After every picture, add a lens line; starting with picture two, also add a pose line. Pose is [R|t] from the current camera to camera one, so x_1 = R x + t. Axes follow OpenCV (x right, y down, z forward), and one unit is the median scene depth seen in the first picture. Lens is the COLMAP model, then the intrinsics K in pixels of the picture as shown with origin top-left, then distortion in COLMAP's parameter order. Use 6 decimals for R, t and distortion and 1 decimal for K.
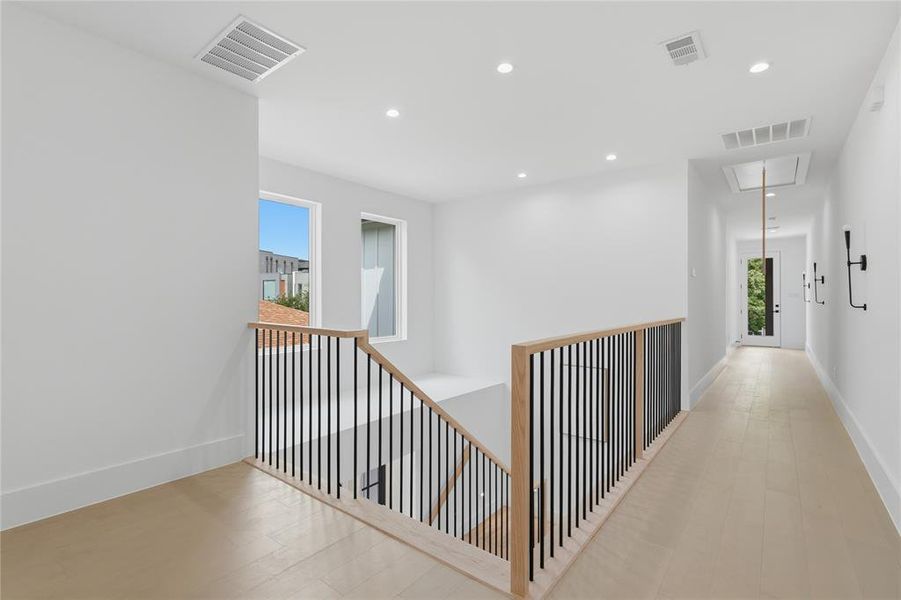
lens RADIAL K [[416.5, 0, 453.1], [0, 416.5, 297.1], [0, 0, 1]] dist [0.000851, 0.000193]
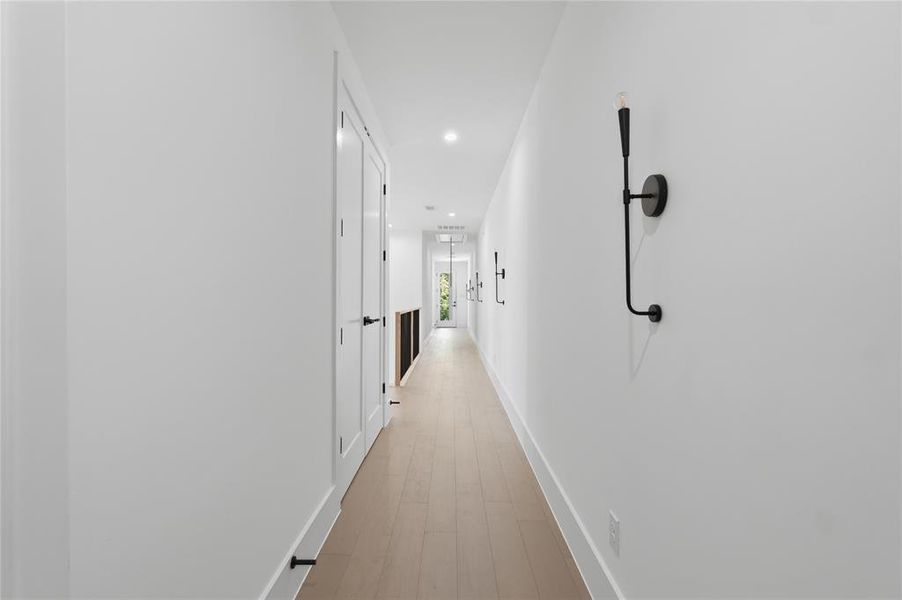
lens RADIAL K [[417.0, 0, 450.1], [0, 417.0, 297.8], [0, 0, 1]] dist [0.000851, 0.000193]
pose [[0.794012, -0.000484, 0.607902, -0.464773], [-0.001215, 0.999996, 0.002383, -0.002111], [-0.607901, -0.002631, 0.794009, -0.579420]]
